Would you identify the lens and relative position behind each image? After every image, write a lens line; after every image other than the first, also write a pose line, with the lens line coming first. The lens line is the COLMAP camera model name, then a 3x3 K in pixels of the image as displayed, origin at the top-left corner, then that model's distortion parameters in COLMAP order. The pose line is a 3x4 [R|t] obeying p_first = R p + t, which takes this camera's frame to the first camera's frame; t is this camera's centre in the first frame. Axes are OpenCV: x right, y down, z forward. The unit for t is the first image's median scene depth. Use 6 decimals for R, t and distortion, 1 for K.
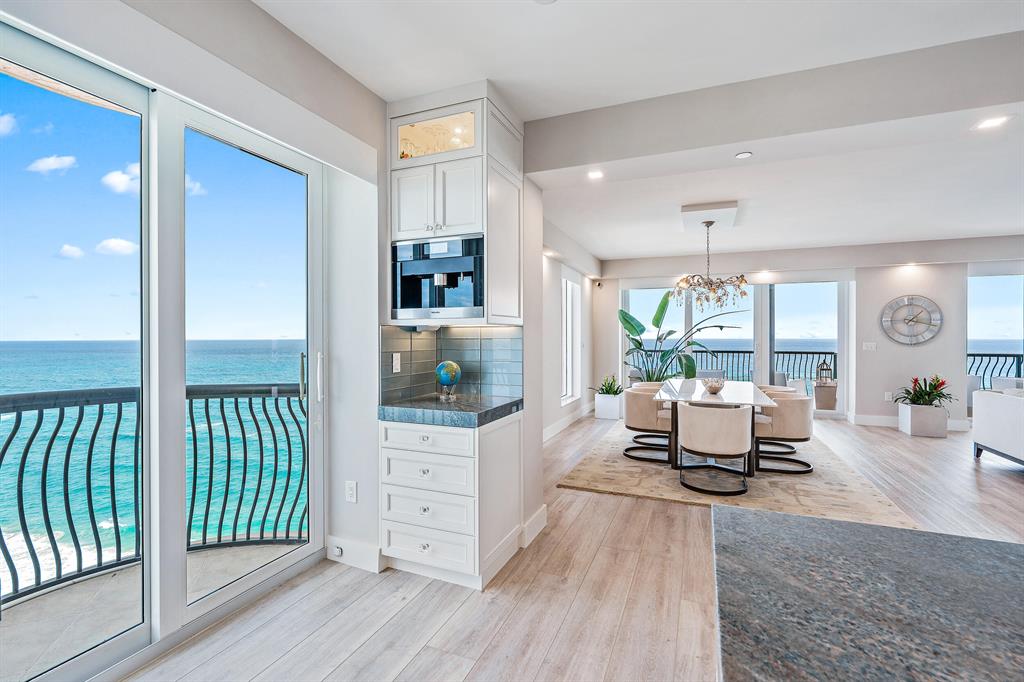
lens RADIAL K [[469.2, 0, 512.0], [0, 469.2, 341.0], [0, 0, 1]] dist [-0.000218, 0.000340]
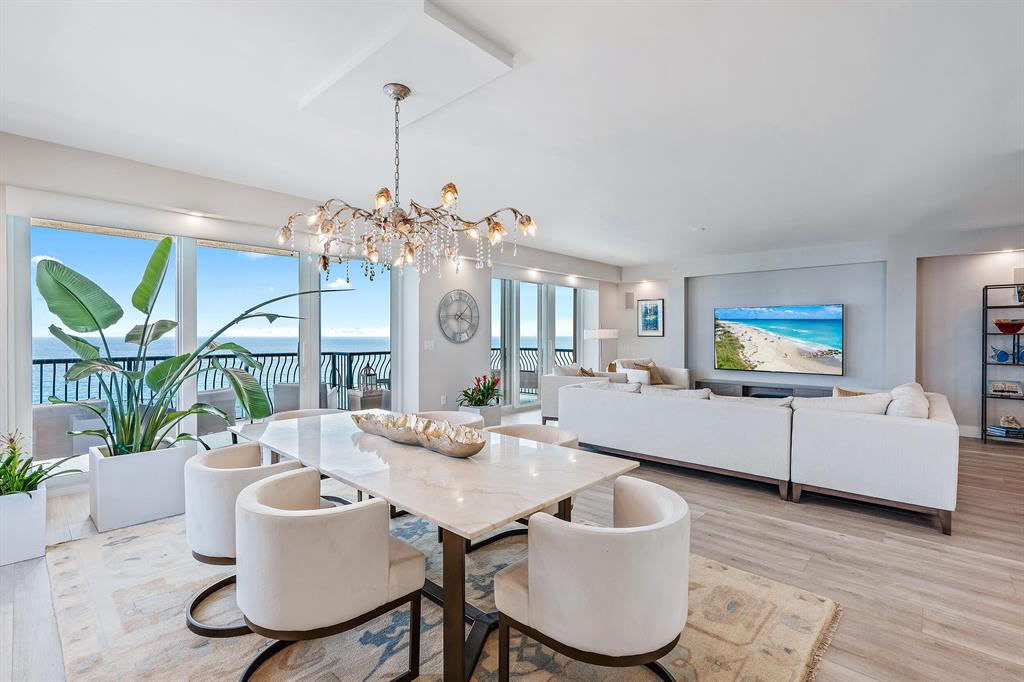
lens RADIAL K [[469.2, 0, 512.0], [0, 469.2, 341.0], [0, 0, 1]] dist [-0.000218, 0.000340]
pose [[0.359791, -0.011038, 0.932968, 0.015191], [0.008273, 0.999928, 0.008640, -0.002696], [-0.932996, 0.004610, 0.359856, 0.558585]]
